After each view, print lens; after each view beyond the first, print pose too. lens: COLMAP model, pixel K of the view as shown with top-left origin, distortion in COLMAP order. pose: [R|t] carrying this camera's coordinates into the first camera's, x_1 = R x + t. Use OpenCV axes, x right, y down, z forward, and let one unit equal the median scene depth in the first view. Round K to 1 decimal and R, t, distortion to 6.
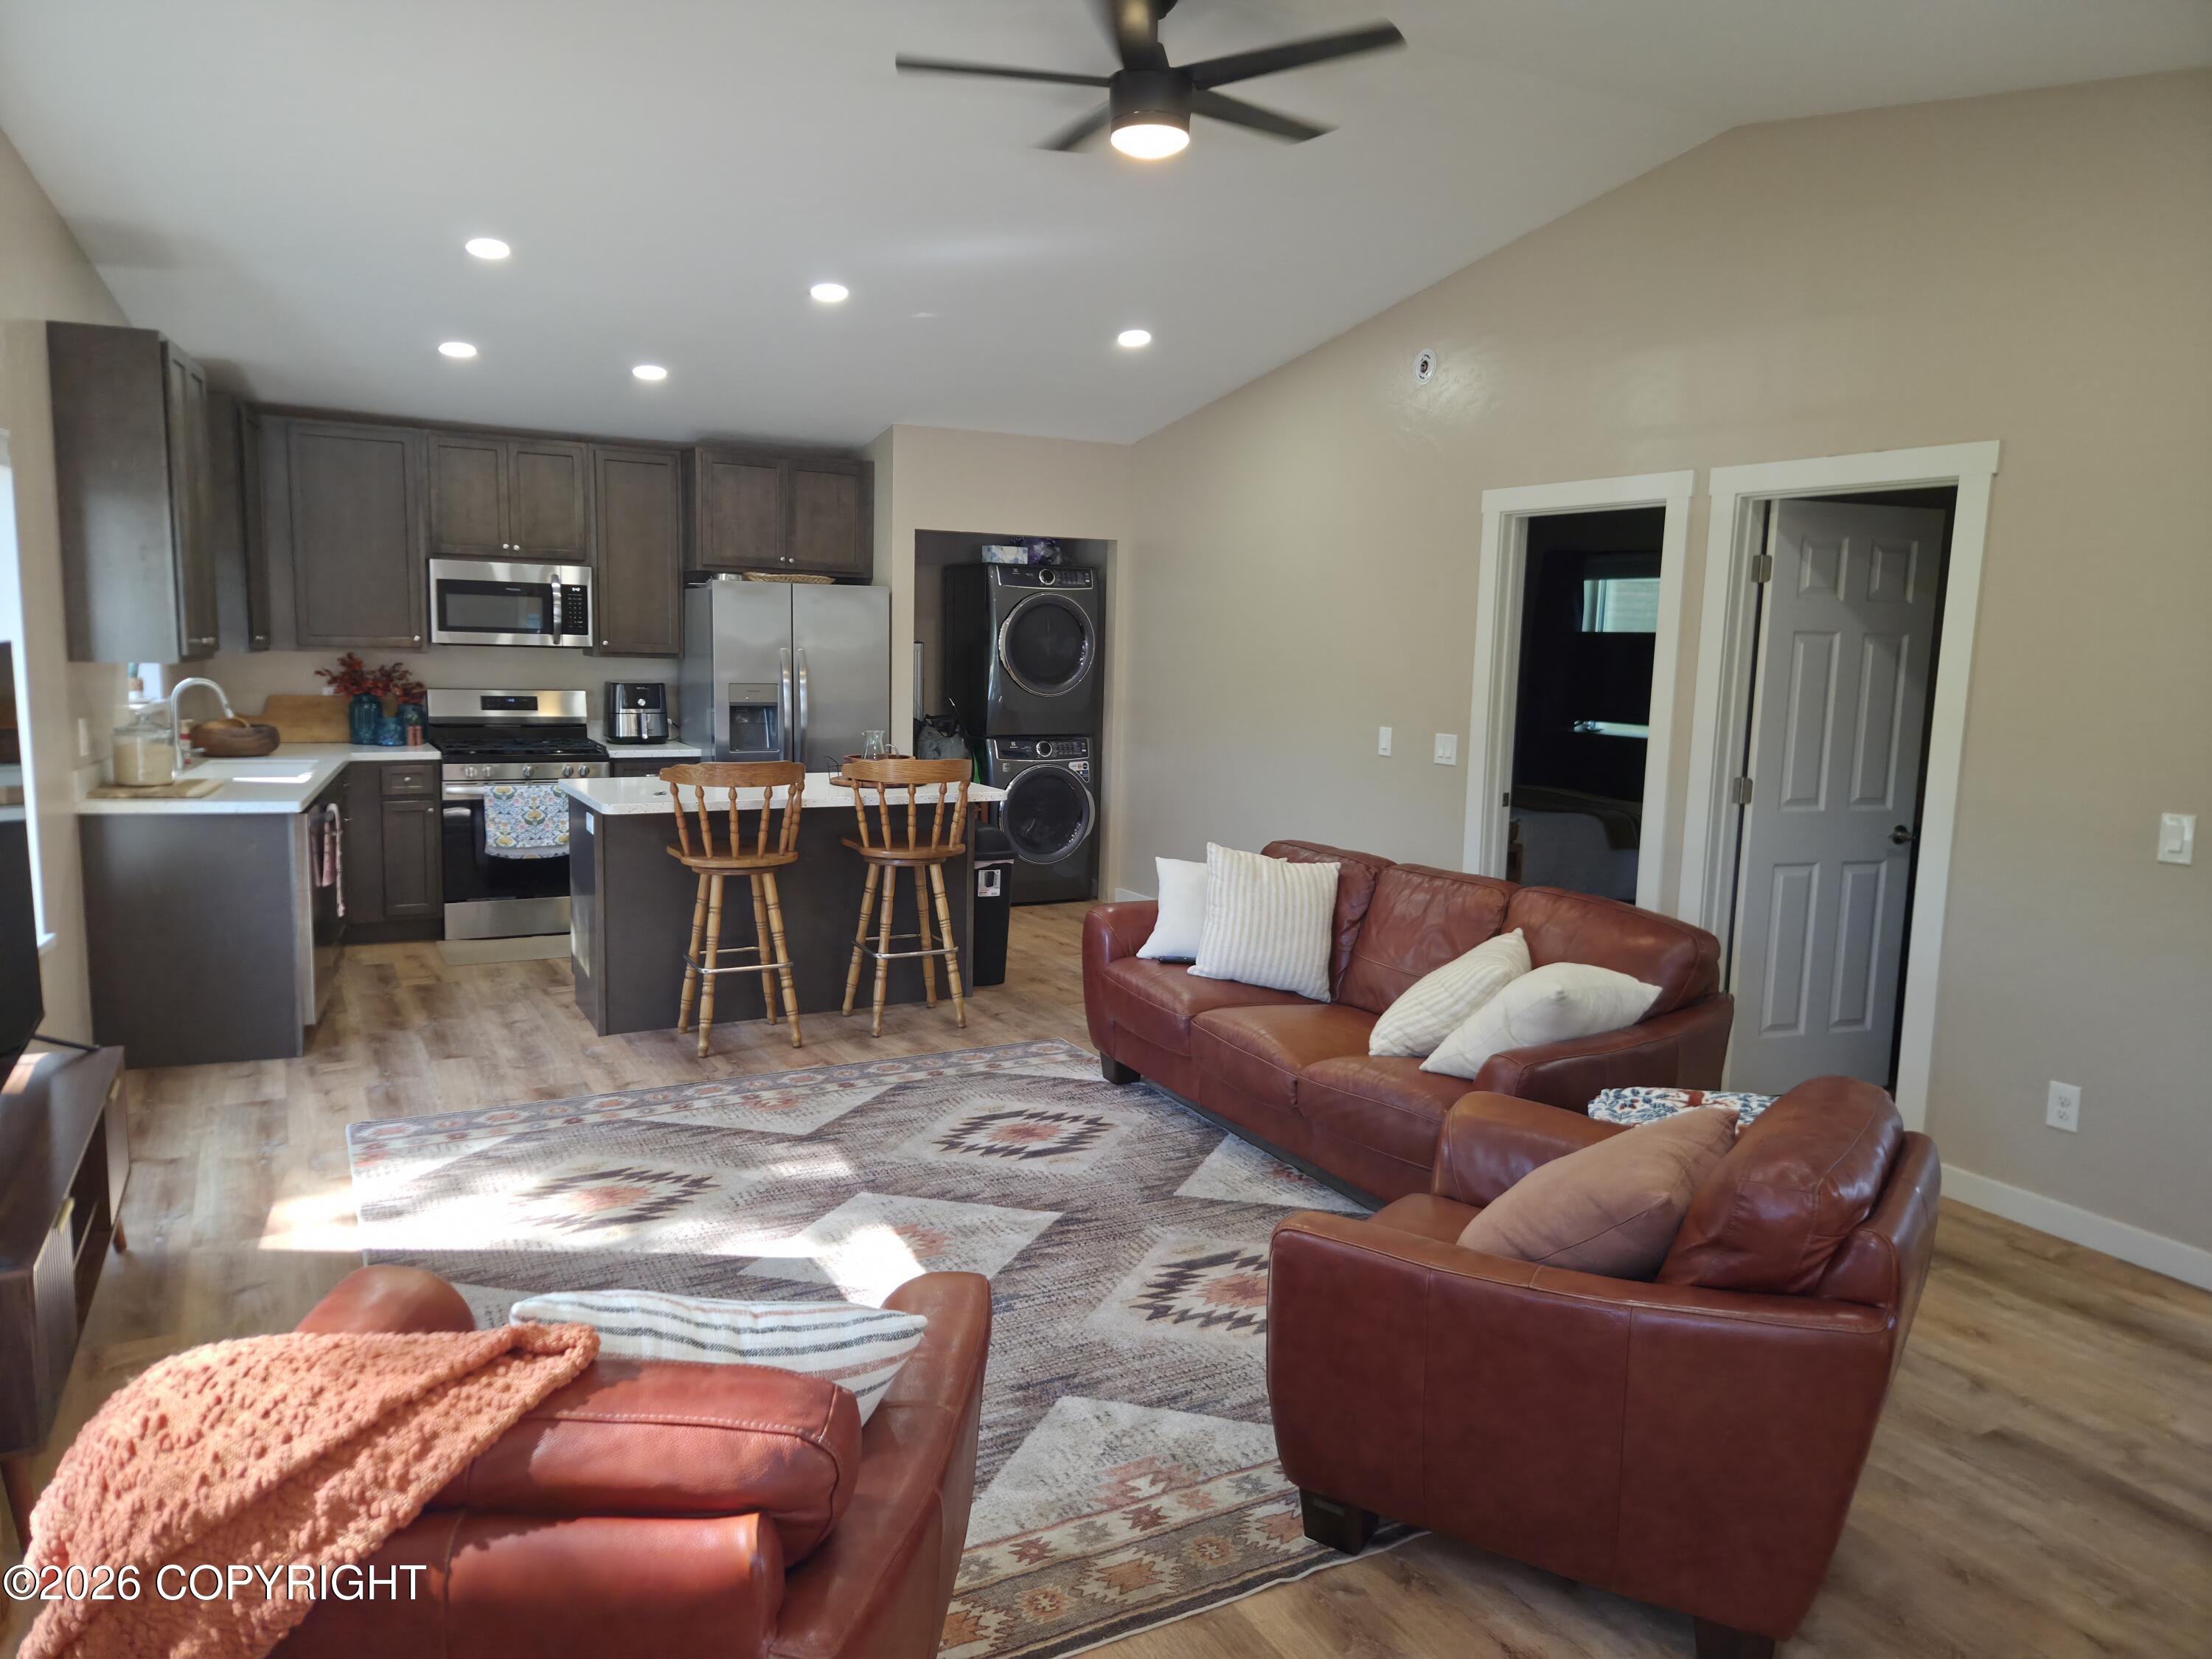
lens RADIAL K [[1496.2, 0, 1102.5], [0, 1496.2, 837.8], [0, 0, 1]] dist [0.059231, -0.041788]
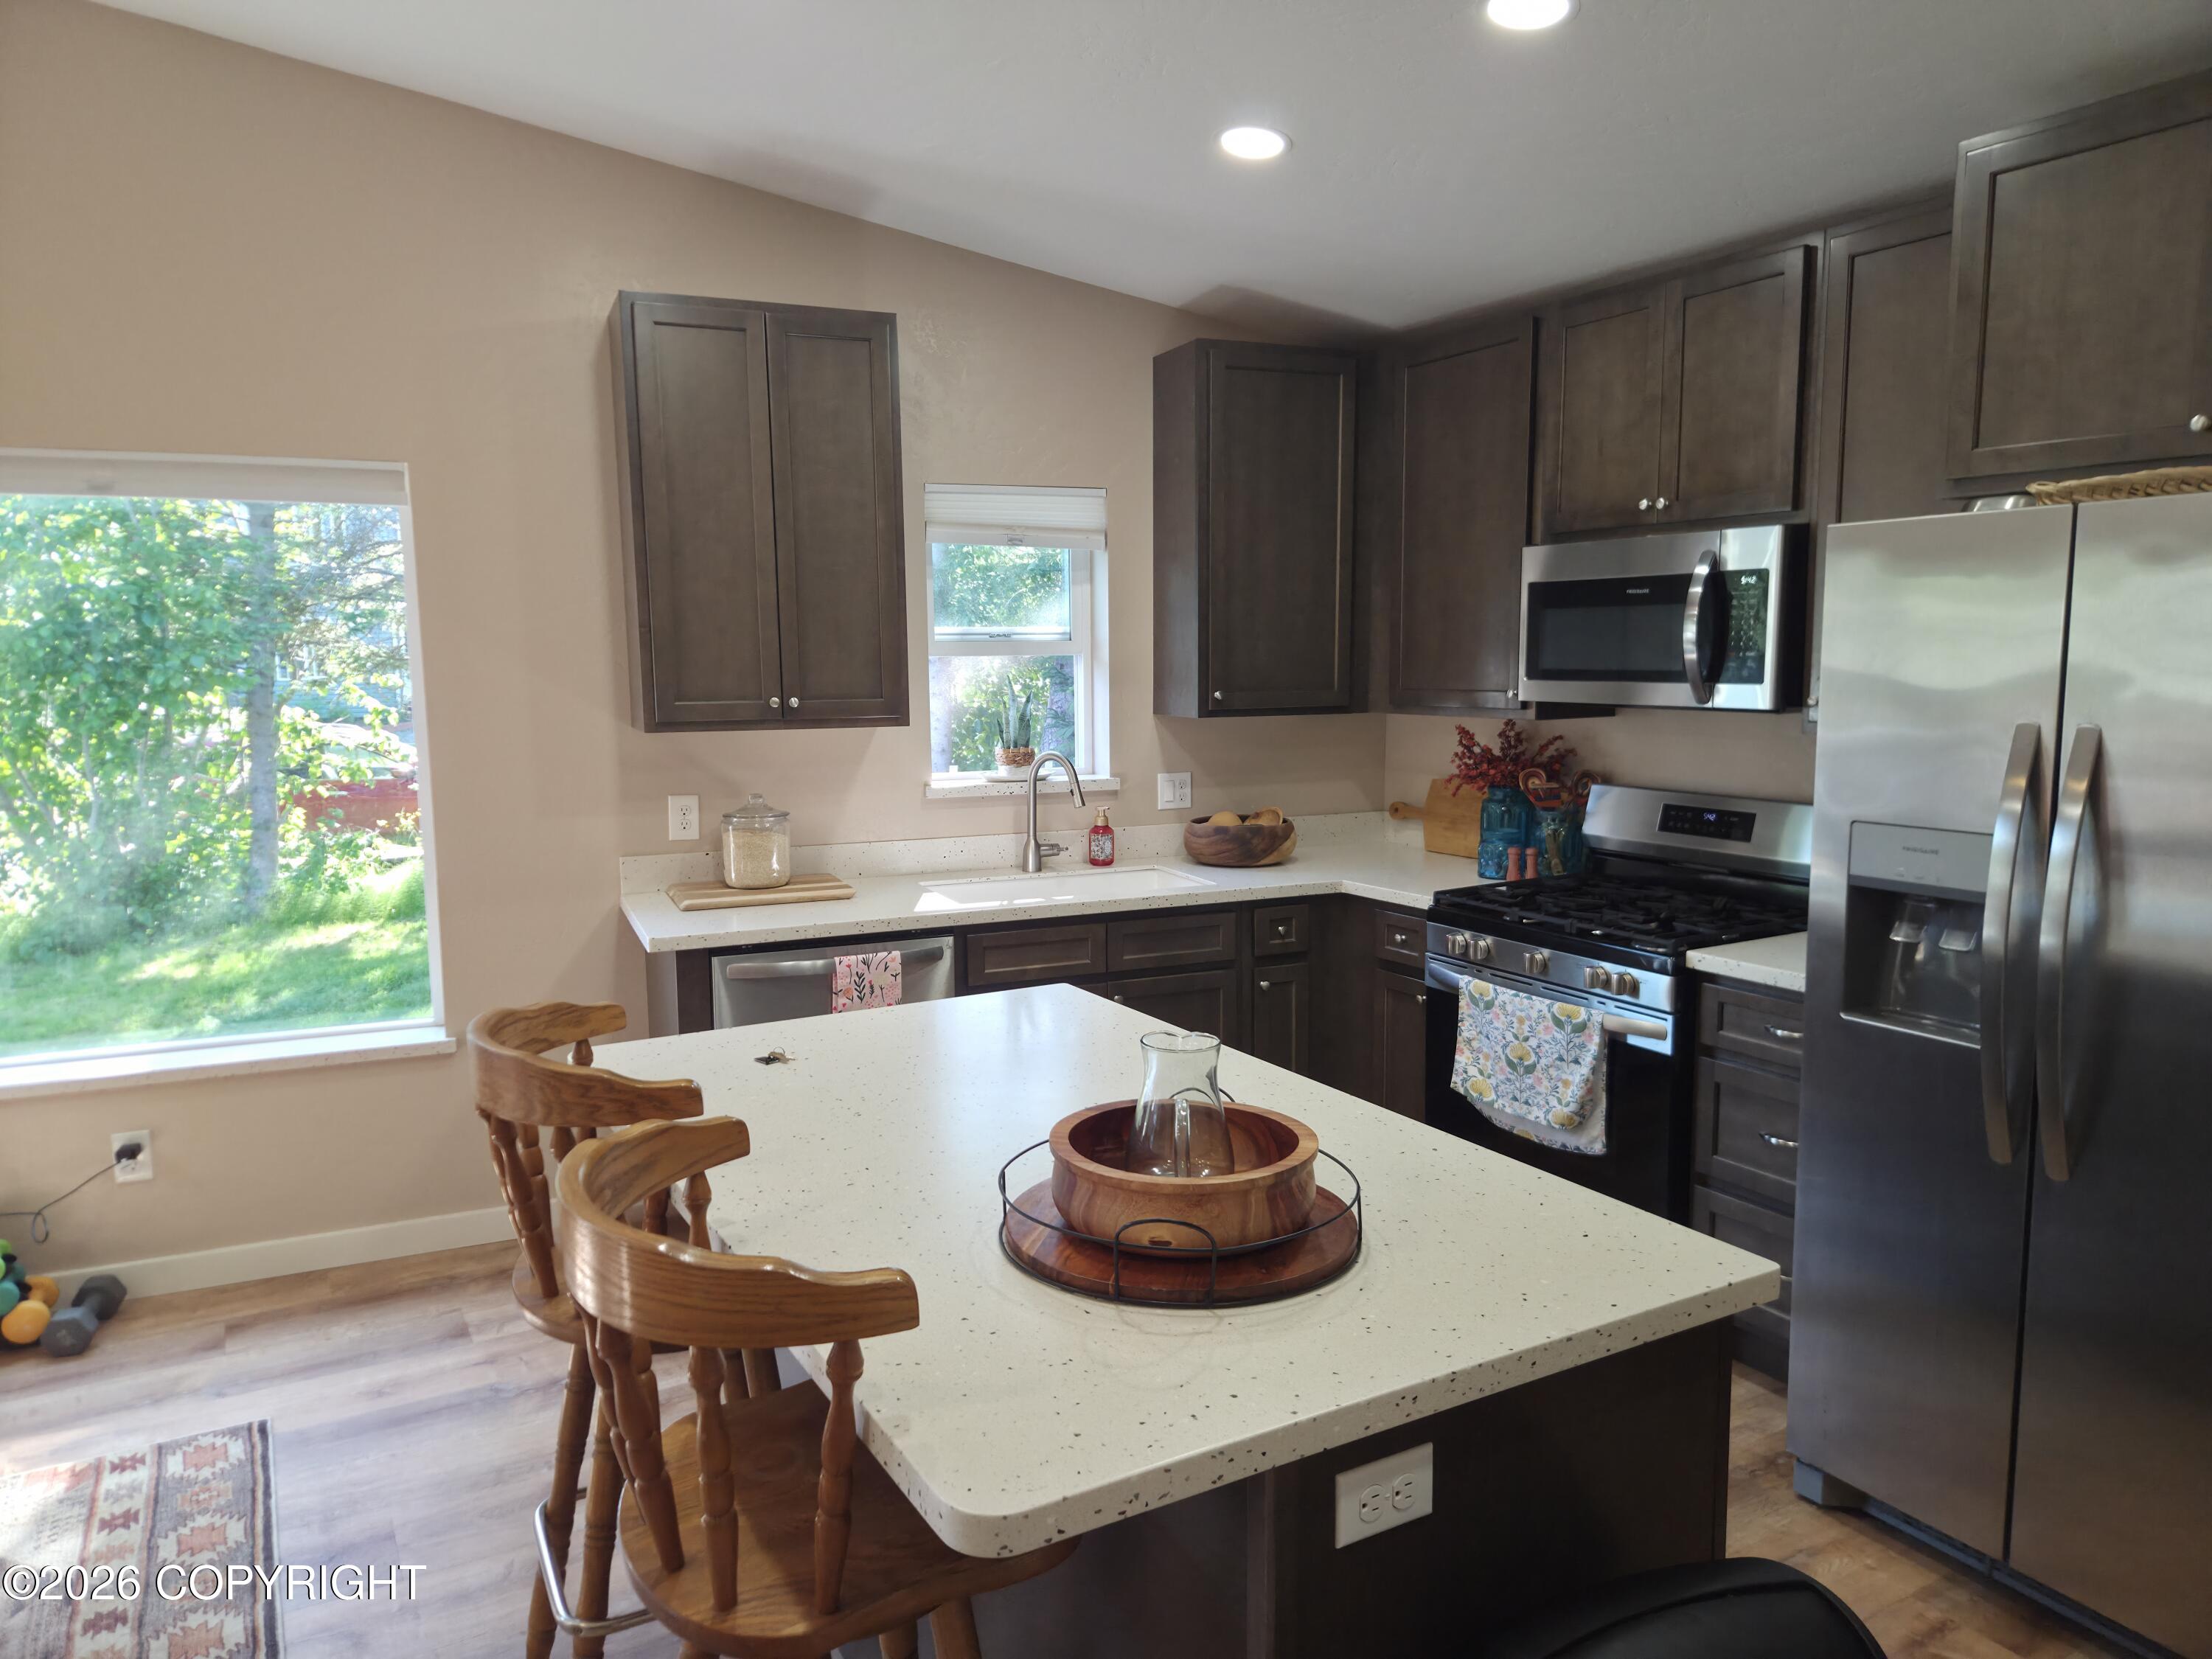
lens RADIAL K [[1496.2, 0, 1069.2], [0, 1496.2, 835.5], [0, 0, 1]] dist [0.059231, -0.041788]
pose [[0.006464, 0.096007, -0.995360, 0.100546], [-0.122215, 0.987994, 0.094503, -0.112068], [0.992483, 0.121037, 0.018119, 0.830027]]
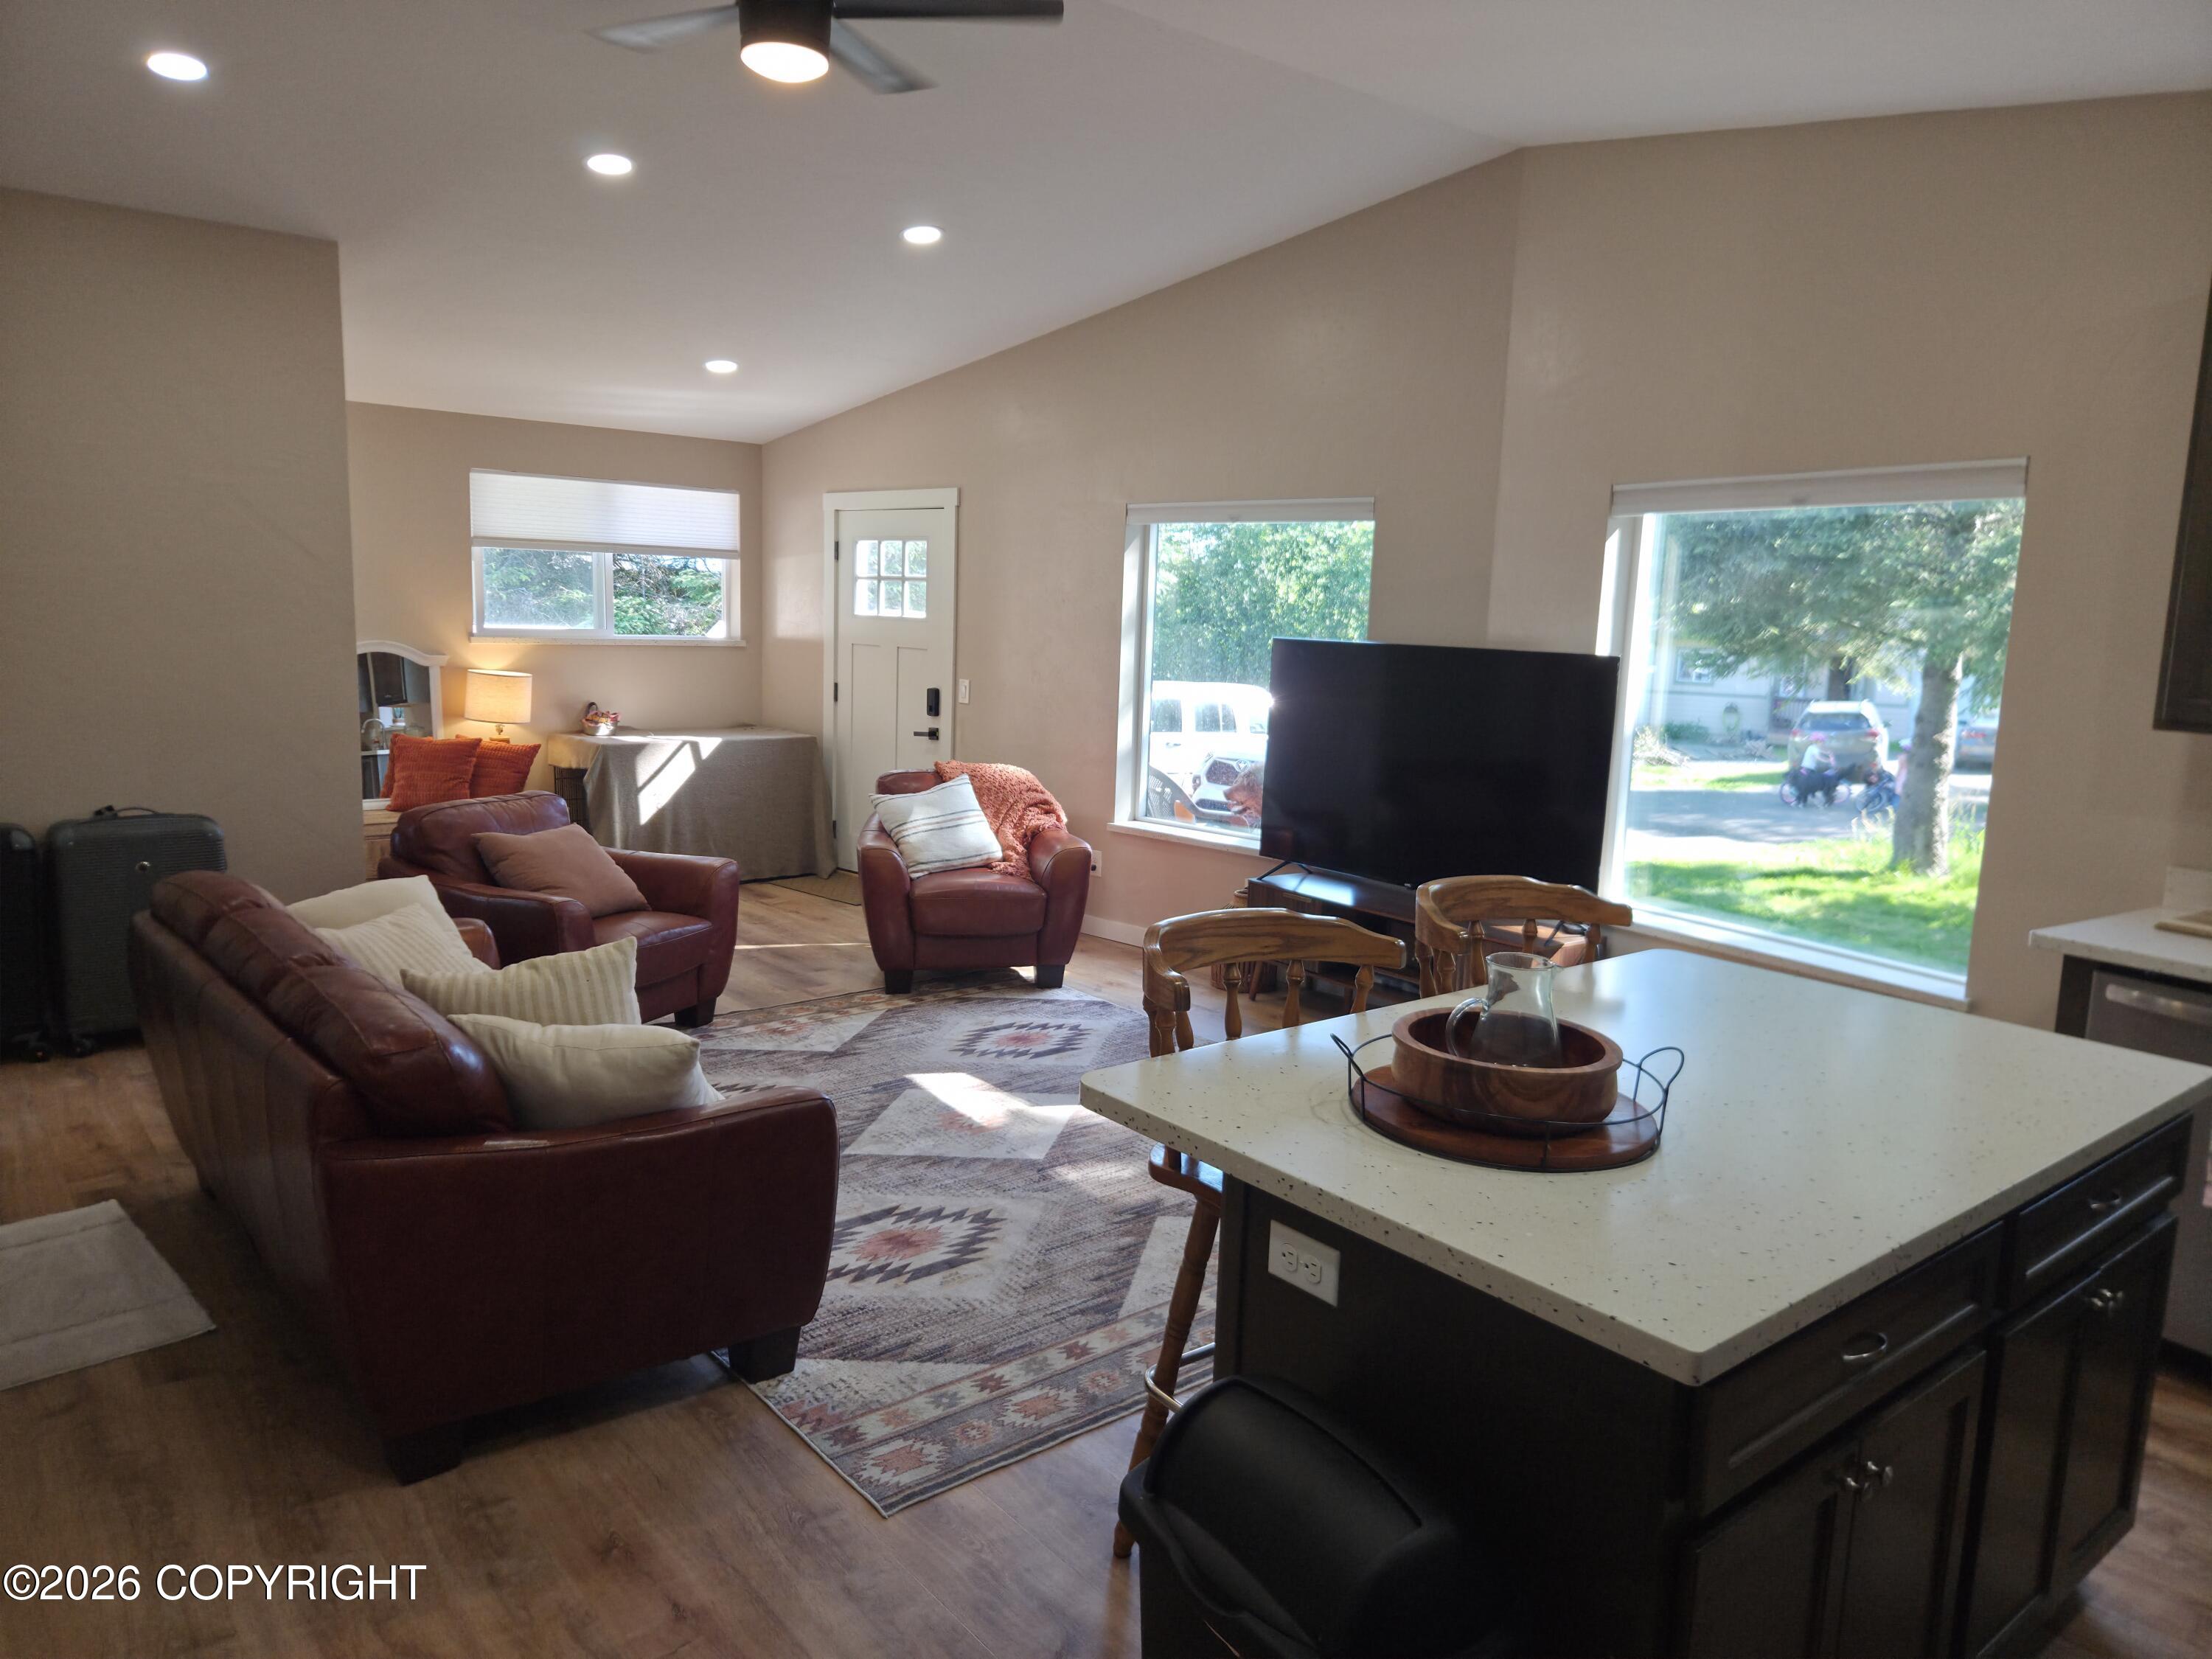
lens RADIAL K [[1496.2, 0, 1098.6], [0, 1496.2, 823.5], [0, 0, 1]] dist [0.059231, -0.041788]
pose [[-0.982460, -0.035768, -0.183010, -0.000457], [-0.084977, 0.959479, 0.268660, -0.153515], [0.165985, 0.279500, -0.945690, 1.101220]]
